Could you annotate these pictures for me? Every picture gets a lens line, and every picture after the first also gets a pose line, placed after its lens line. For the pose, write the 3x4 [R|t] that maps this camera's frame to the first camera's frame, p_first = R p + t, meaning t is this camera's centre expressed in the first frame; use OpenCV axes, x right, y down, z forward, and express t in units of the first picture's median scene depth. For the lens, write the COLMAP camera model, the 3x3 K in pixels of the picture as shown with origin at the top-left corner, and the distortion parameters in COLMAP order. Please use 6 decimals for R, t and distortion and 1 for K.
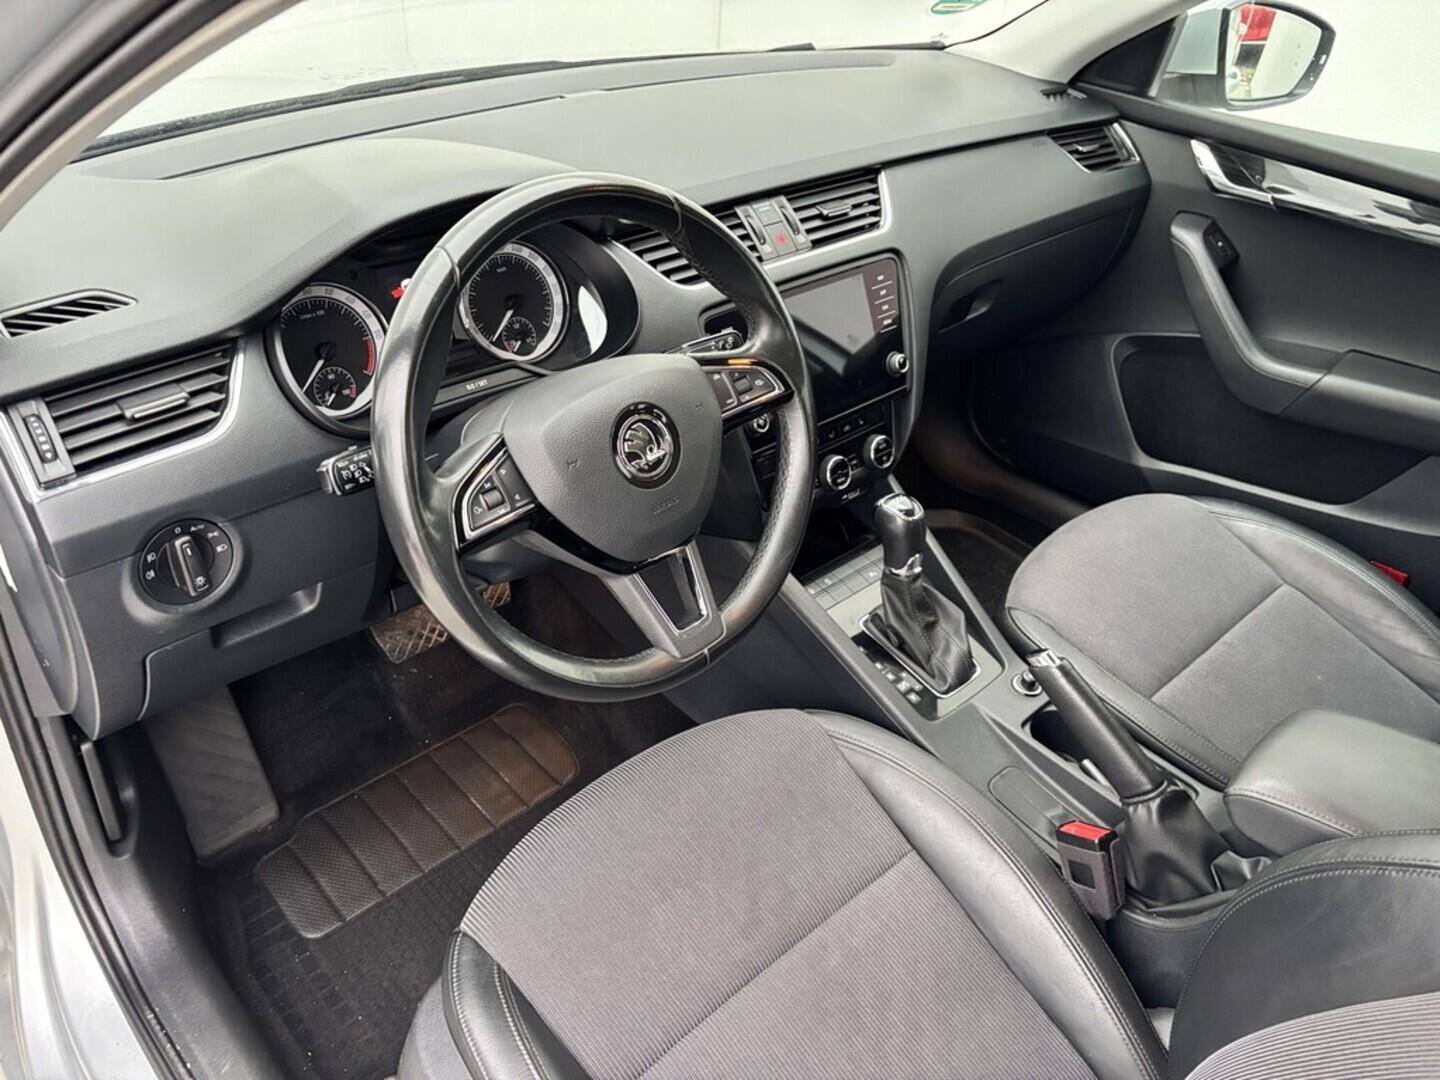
lens RADIAL K [[1275.1, 0, 720.0], [0, 1275.1, 540.0], [0, 0, 1]] dist [0.061620, -0.008562]
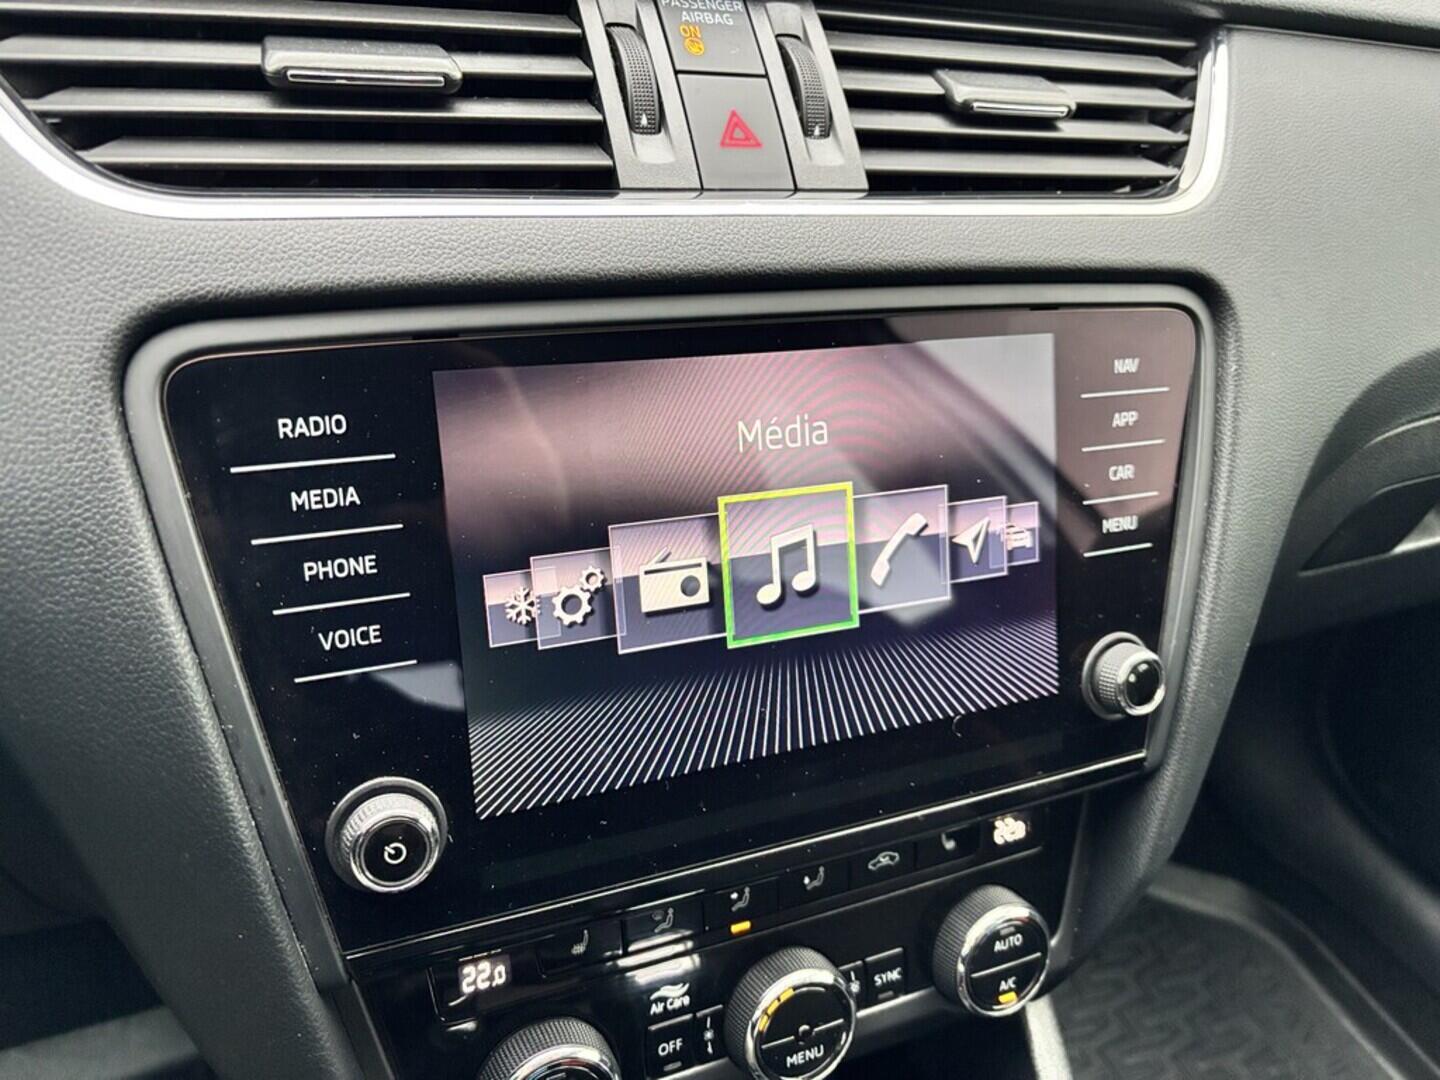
lens RADIAL K [[1108.7, 0, 701.0], [0, 1108.7, 545.7], [0, 0, 1]] dist [0.003098, -0.003442]
pose [[0.933232, 0.217910, -0.285647, 0.115683], [-0.233028, 0.972272, -0.019610, -0.139922], [0.273453, 0.084864, 0.958134, 0.743173]]
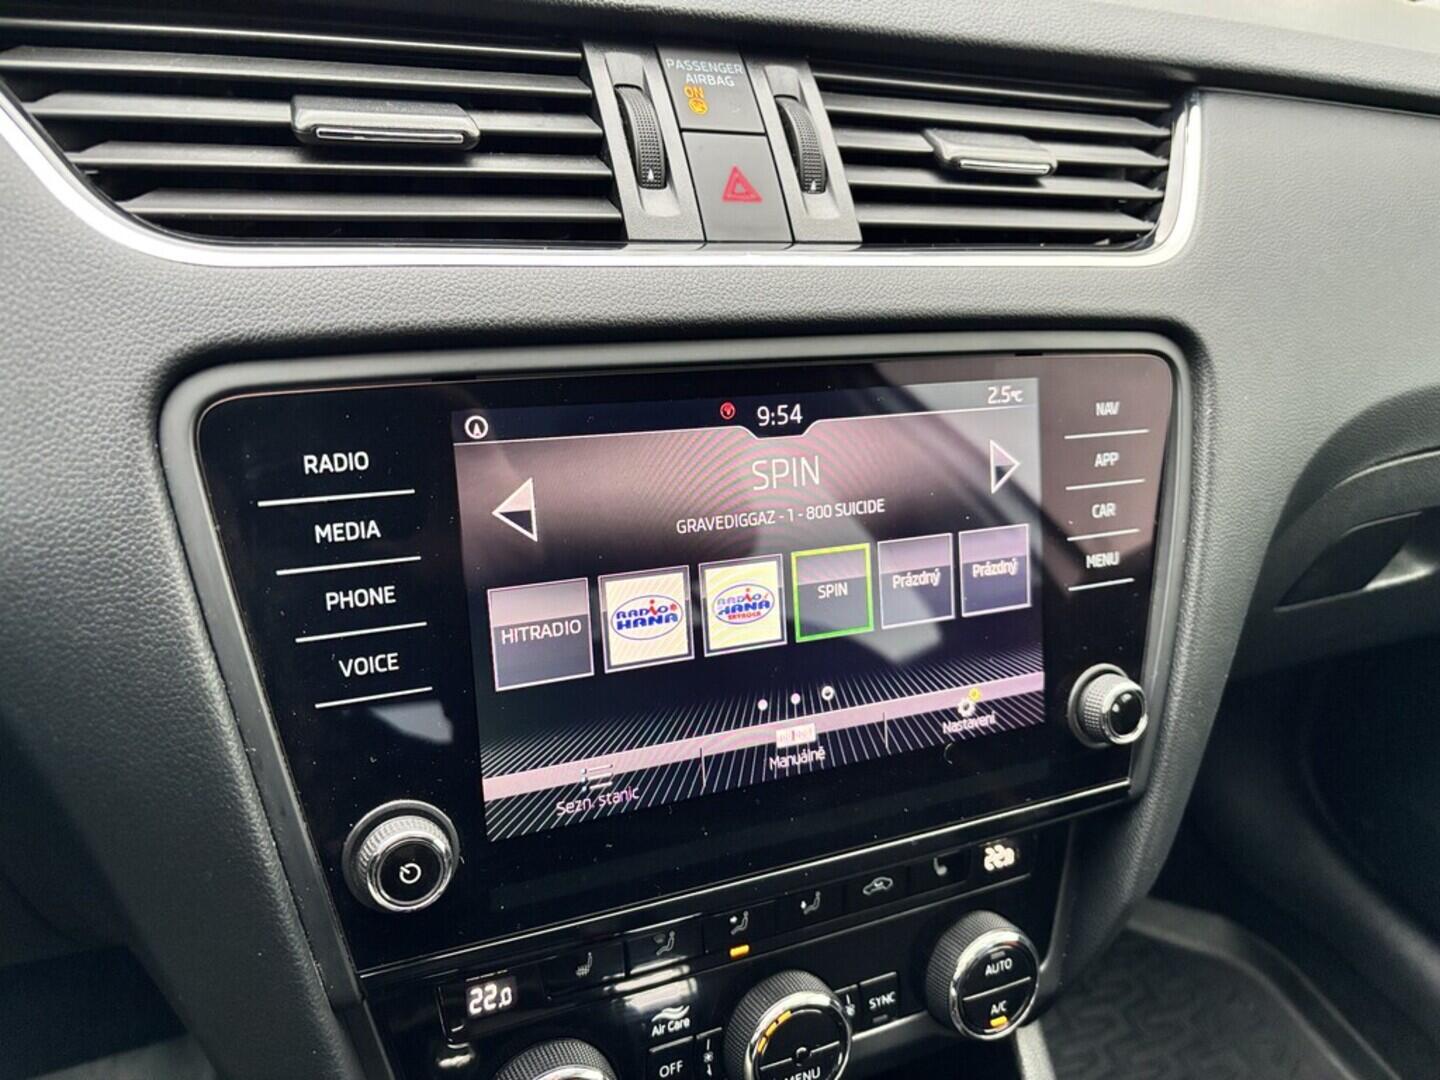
lens RADIAL K [[1108.7, 0, 706.0], [0, 1108.7, 548.1], [0, 0, 1]] dist [0.002541, 0.002331]
pose [[0.937122, 0.210624, -0.278279, 0.115898], [-0.234823, 0.970406, -0.056303, -0.137675], [0.258185, 0.118109, 0.958849, 0.733771]]
